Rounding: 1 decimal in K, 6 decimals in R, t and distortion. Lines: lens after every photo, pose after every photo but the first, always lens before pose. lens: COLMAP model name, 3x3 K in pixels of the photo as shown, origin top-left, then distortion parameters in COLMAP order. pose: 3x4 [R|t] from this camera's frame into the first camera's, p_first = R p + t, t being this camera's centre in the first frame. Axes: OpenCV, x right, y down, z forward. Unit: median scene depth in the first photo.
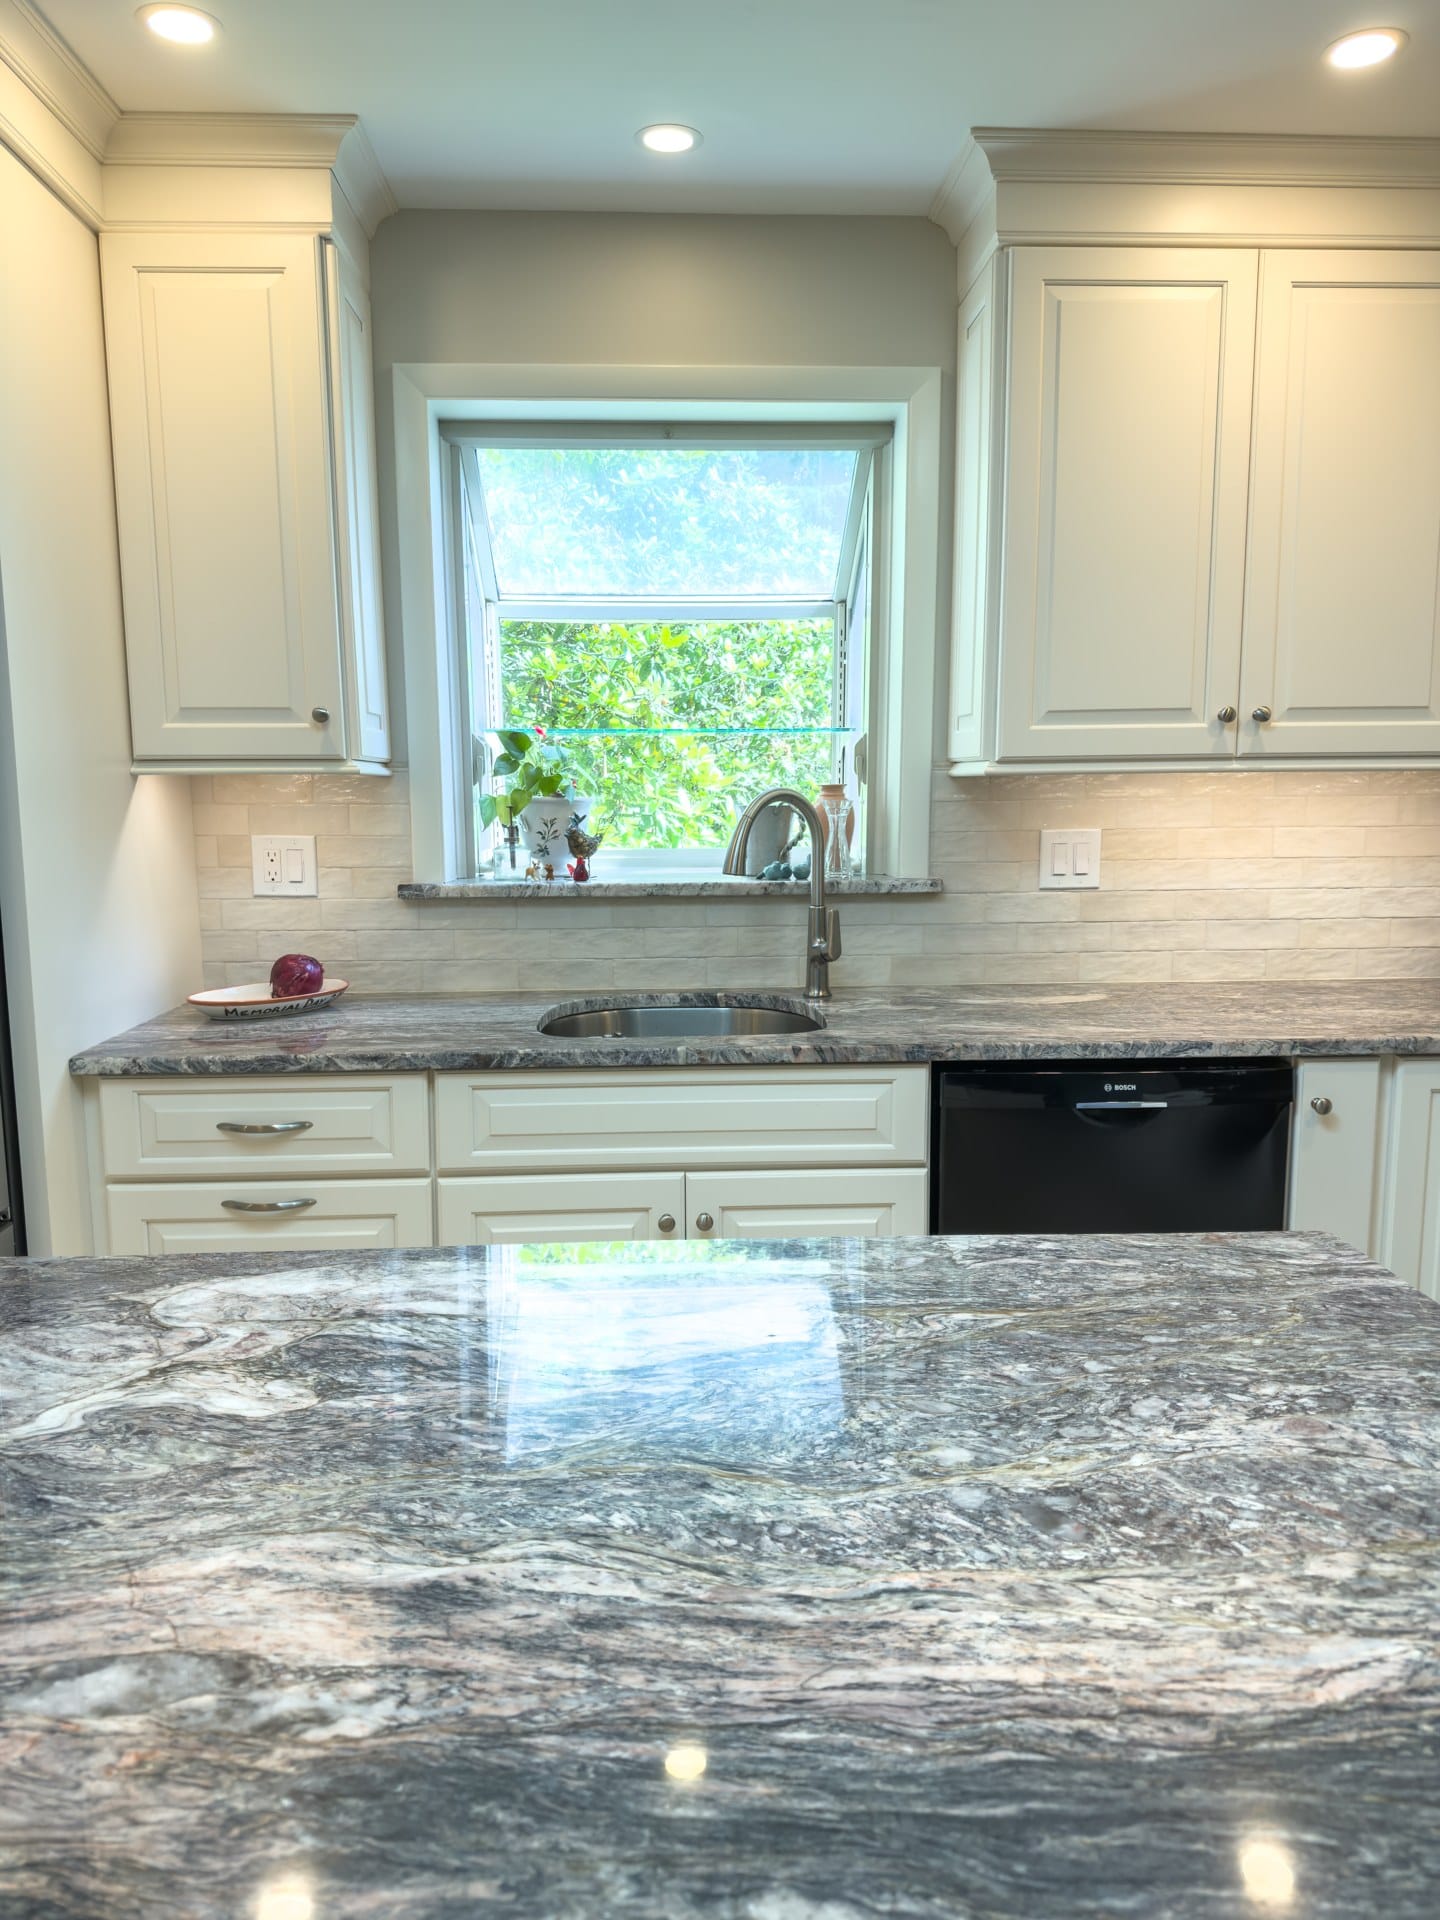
lens RADIAL K [[1334.5, 0, 720.2], [0, 1334.5, 968.5], [0, 0, 1]] dist [0.097231, -0.146260]
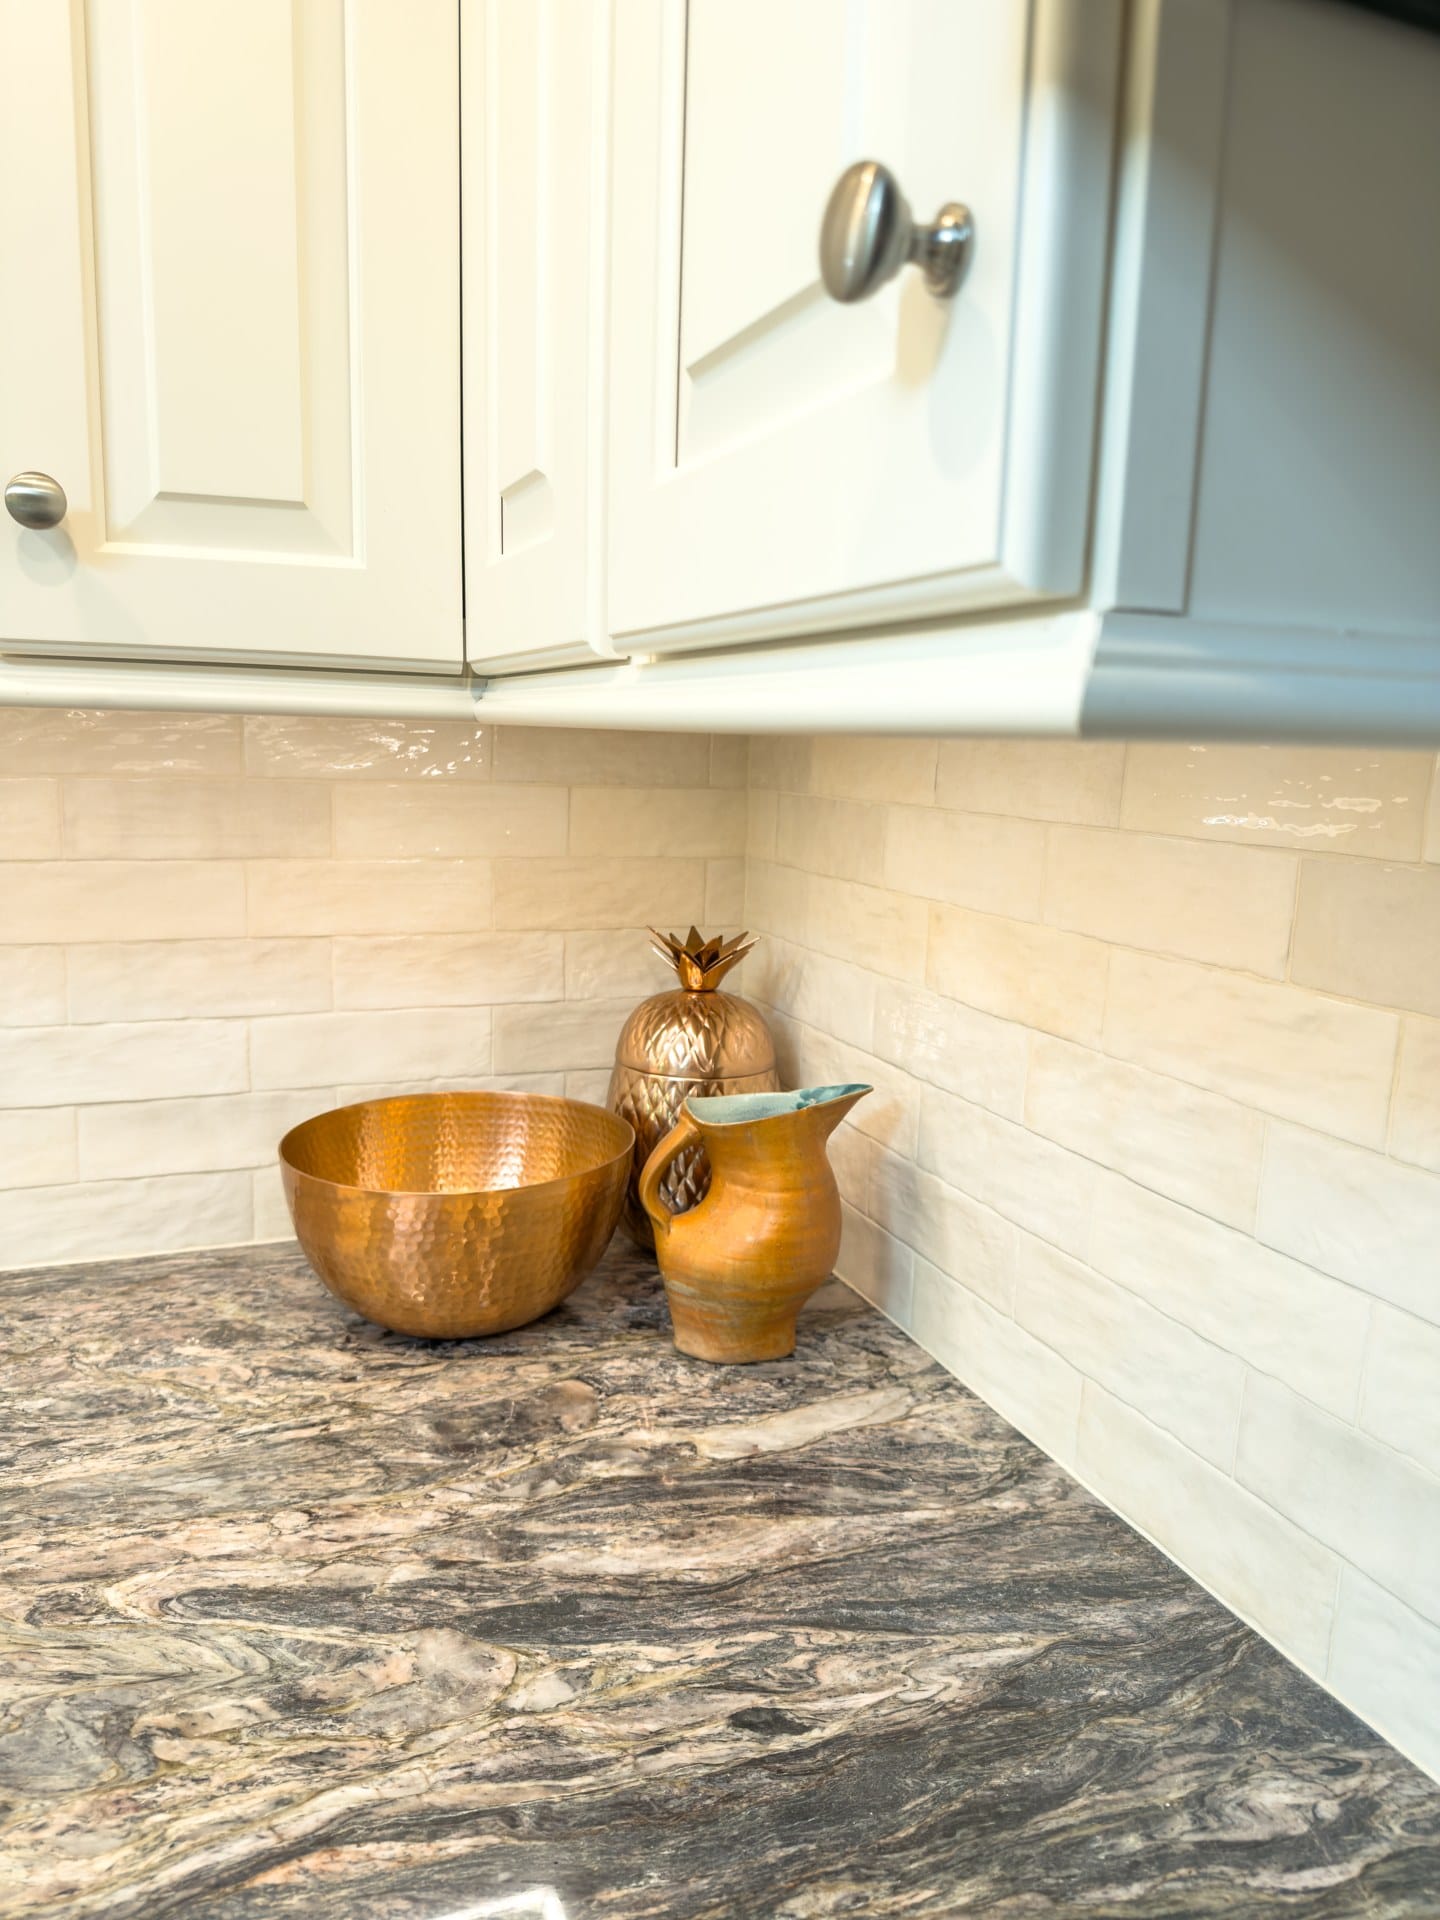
lens RADIAL K [[1345.9, 0, 707.9], [0, 1345.9, 954.9], [0, 0, 1]] dist [0.070691, -0.103426]
pose [[0.947051, -0.018729, 0.320535, 1.279339], [0.010252, 0.999552, 0.028114, -0.206826], [-0.320918, -0.023339, 0.946819, 1.398008]]
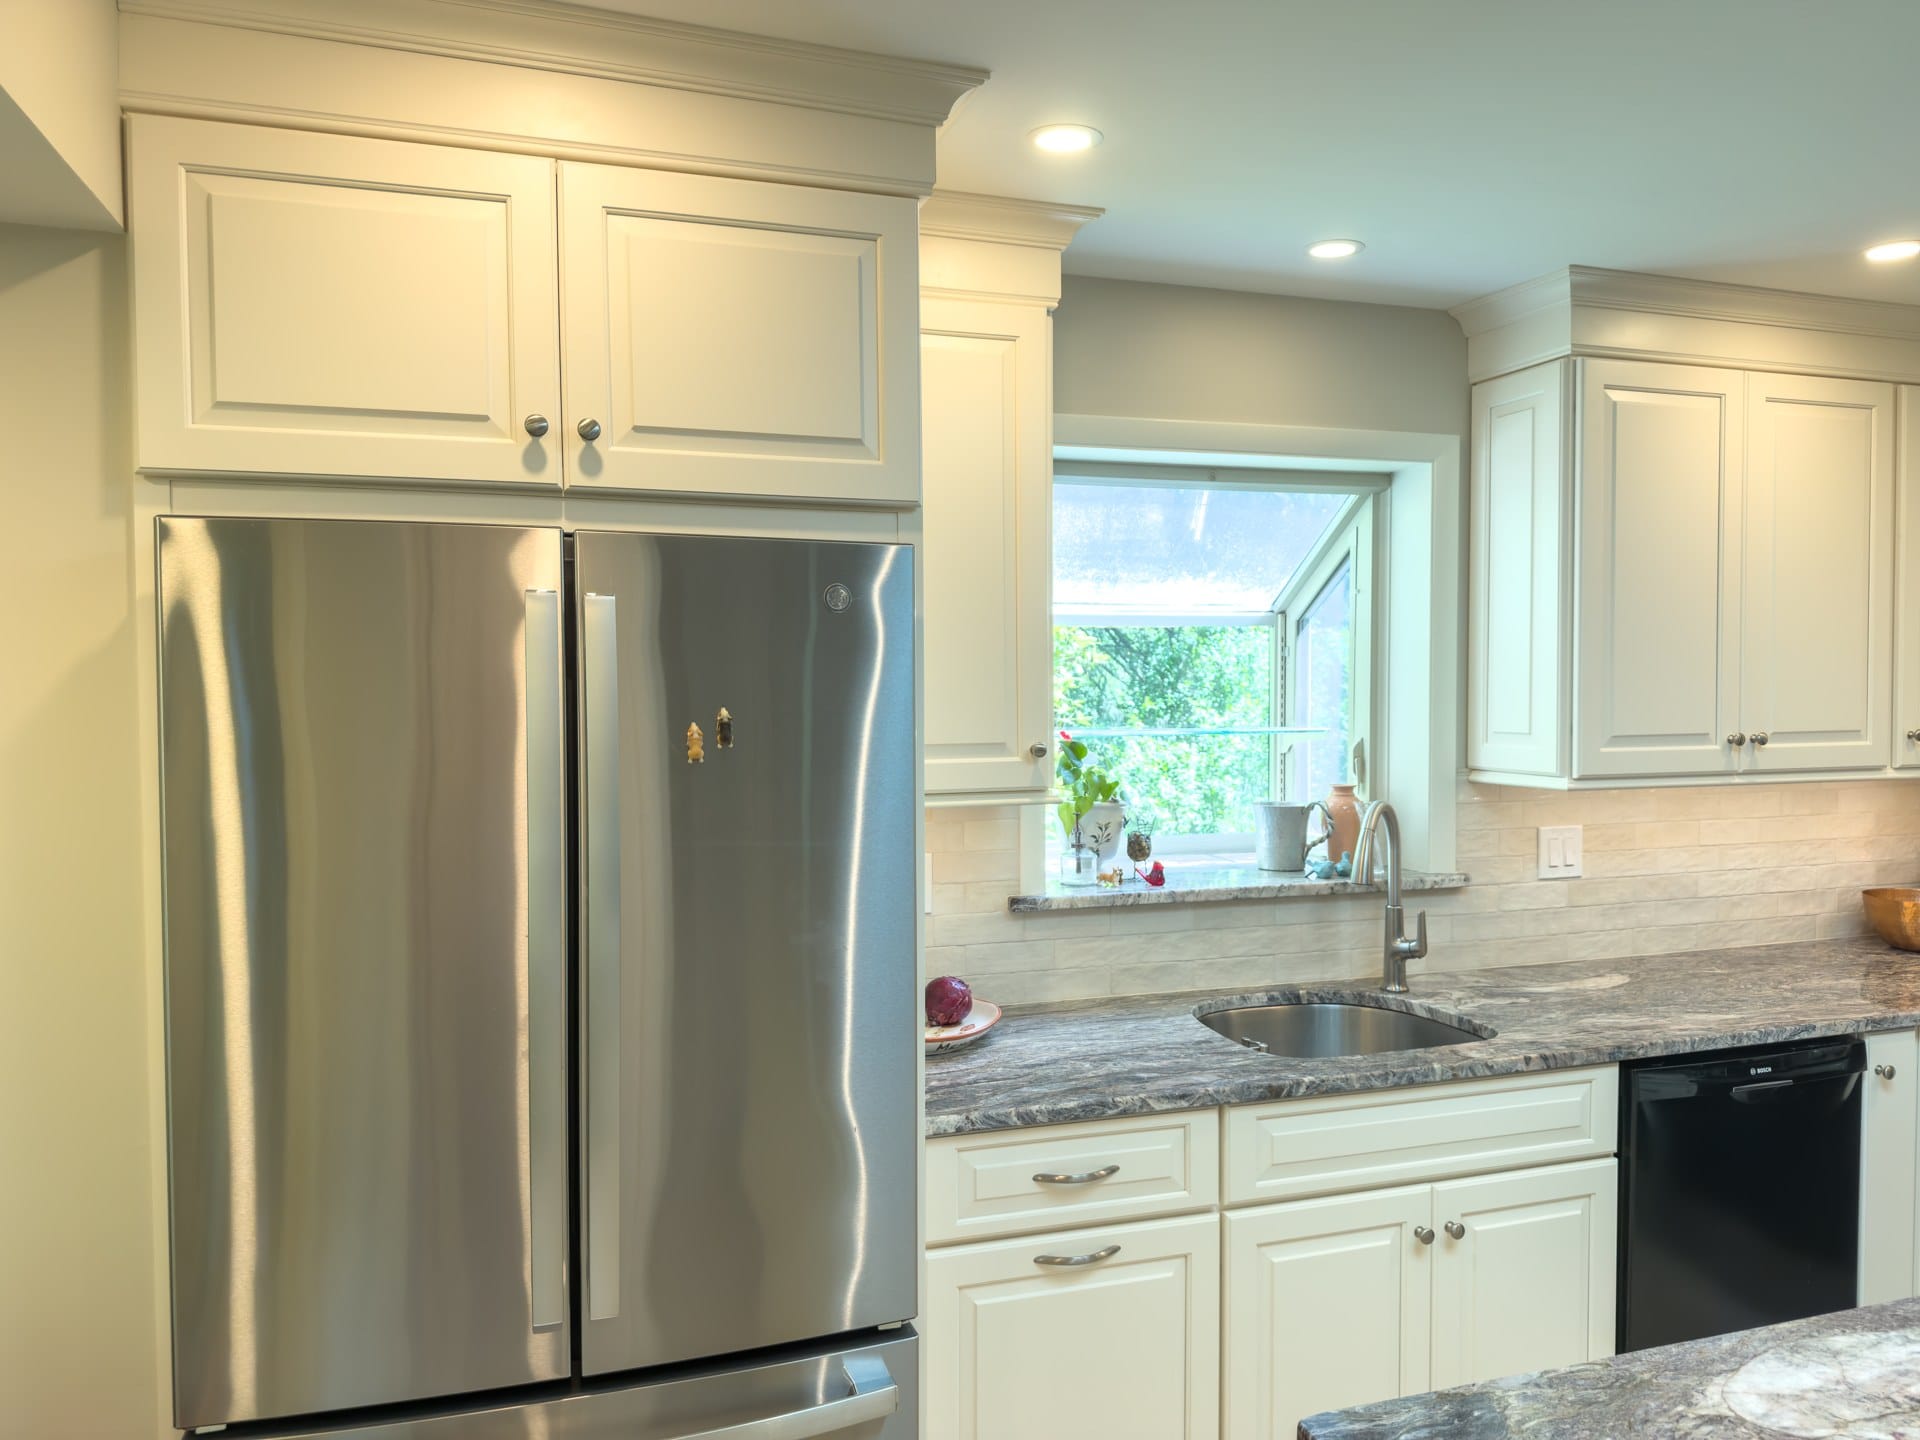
lens RADIAL K [[1324.1, 0, 946.8], [0, 1324.1, 730.6], [0, 0, 1]] dist [0.067181, -0.115692]
pose [[0.966936, -0.006817, 0.254928, -1.222280], [0.034252, 0.994057, -0.103333, -0.196536], [-0.252709, 0.108648, 0.961423, 0.082904]]
